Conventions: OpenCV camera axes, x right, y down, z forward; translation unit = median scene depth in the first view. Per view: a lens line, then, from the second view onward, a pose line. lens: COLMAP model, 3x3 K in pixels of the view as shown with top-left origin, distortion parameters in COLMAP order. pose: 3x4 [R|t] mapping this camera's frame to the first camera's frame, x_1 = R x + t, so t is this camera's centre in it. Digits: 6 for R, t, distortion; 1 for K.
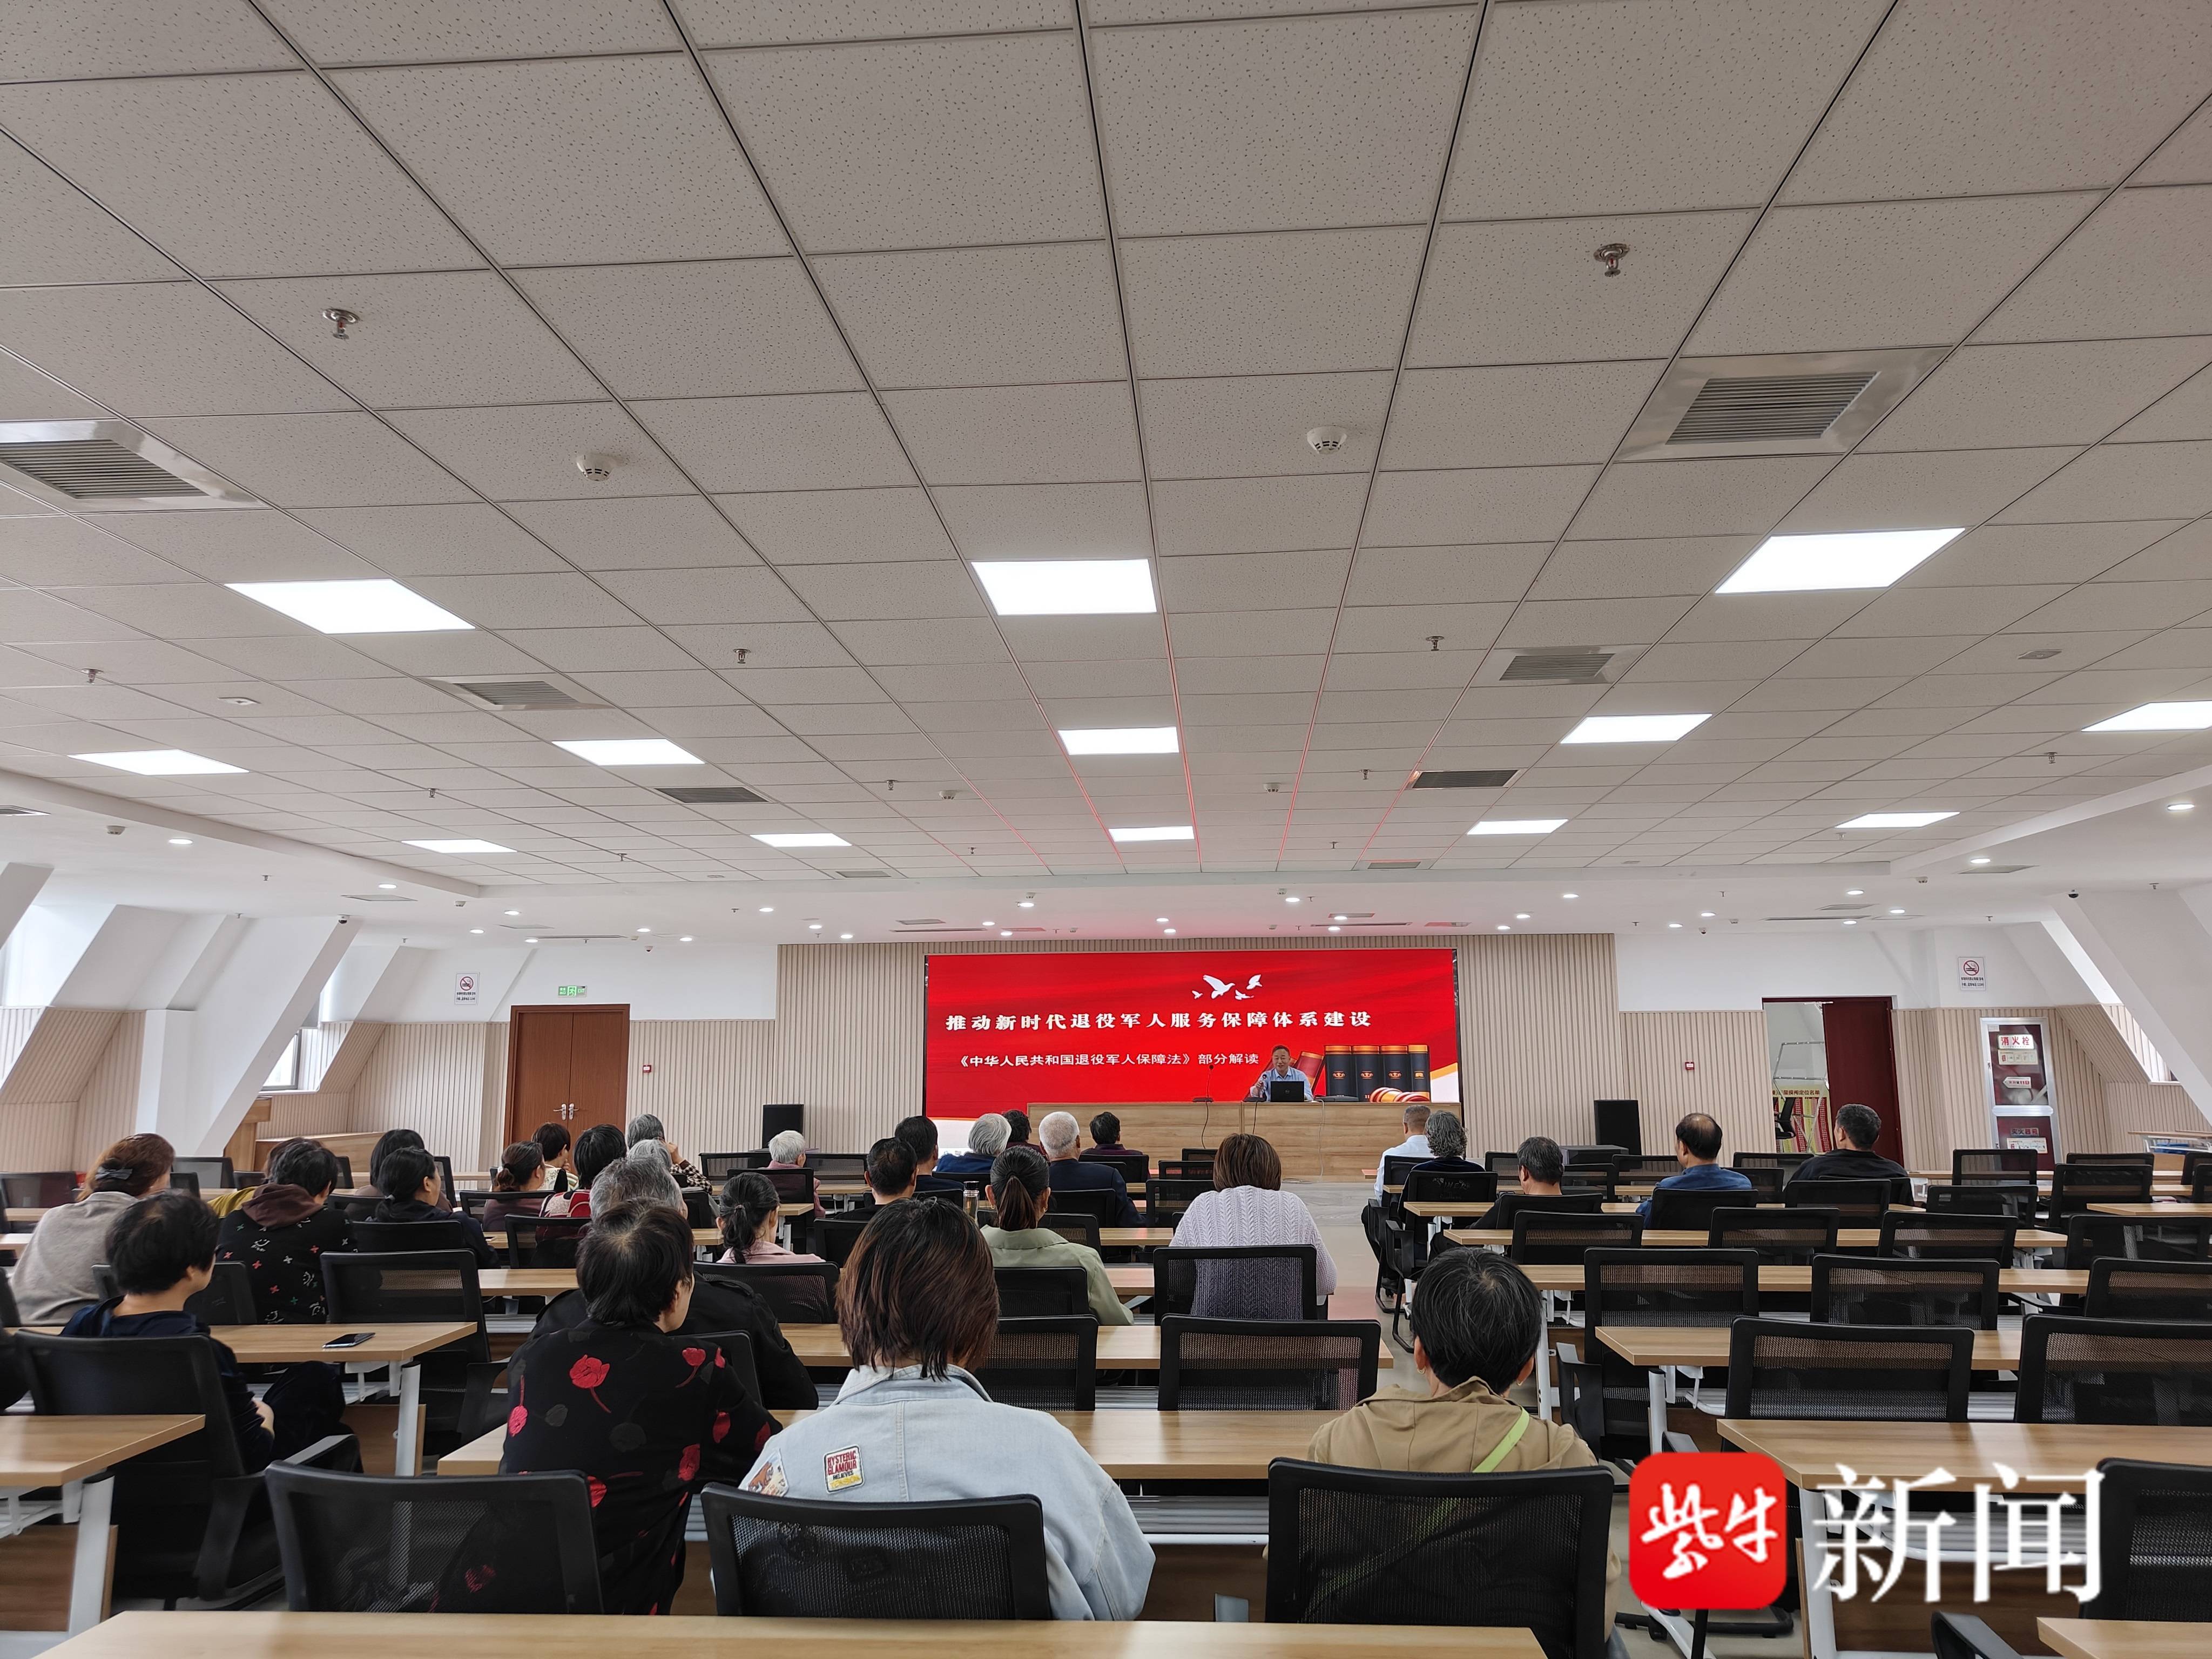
lens RADIAL K [[1533.2, 0, 1104.1], [0, 1533.2, 828.9], [0, 0, 1]] dist [0.030203, -0.014788]
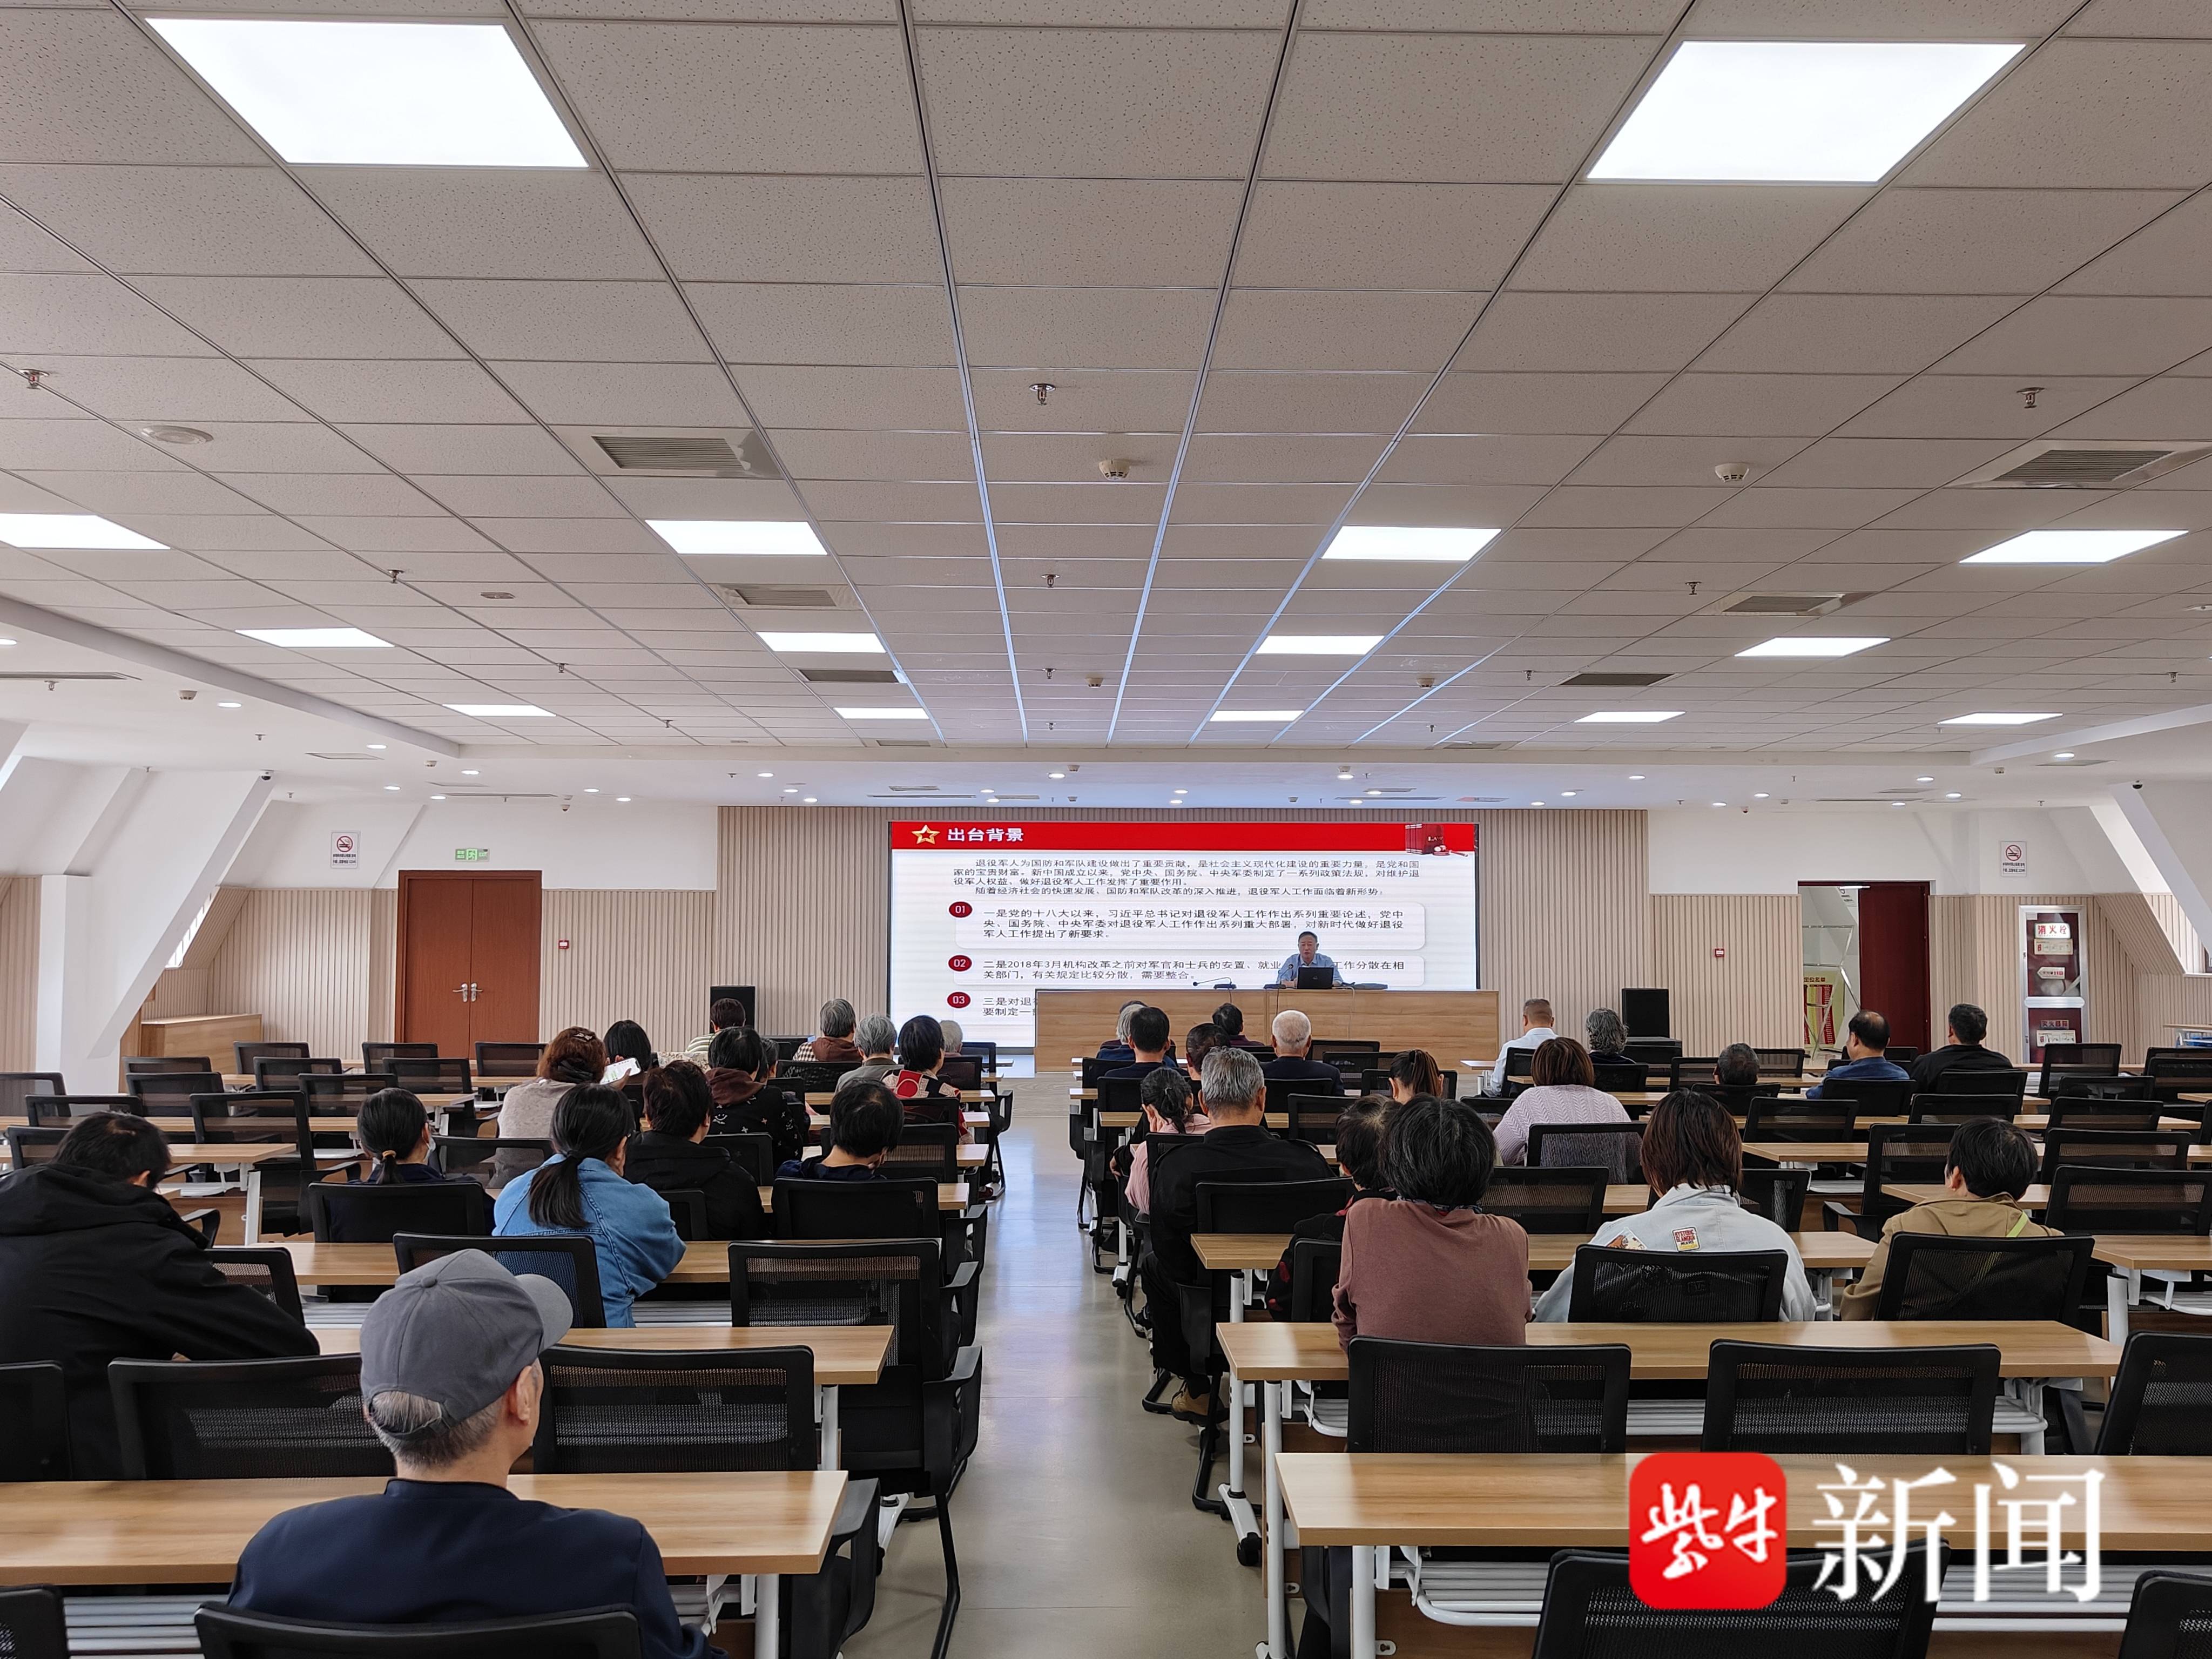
lens RADIAL K [[1913.6, 0, 1096.1], [0, 1913.6, 827.9], [0, 0, 1]] dist [0.028629, -0.009612]
pose [[0.995034, 0.015675, 0.098292, -0.113335], [-0.025113, 0.995109, 0.095533, -0.023630], [-0.096314, -0.097527, 0.990562, -0.110463]]
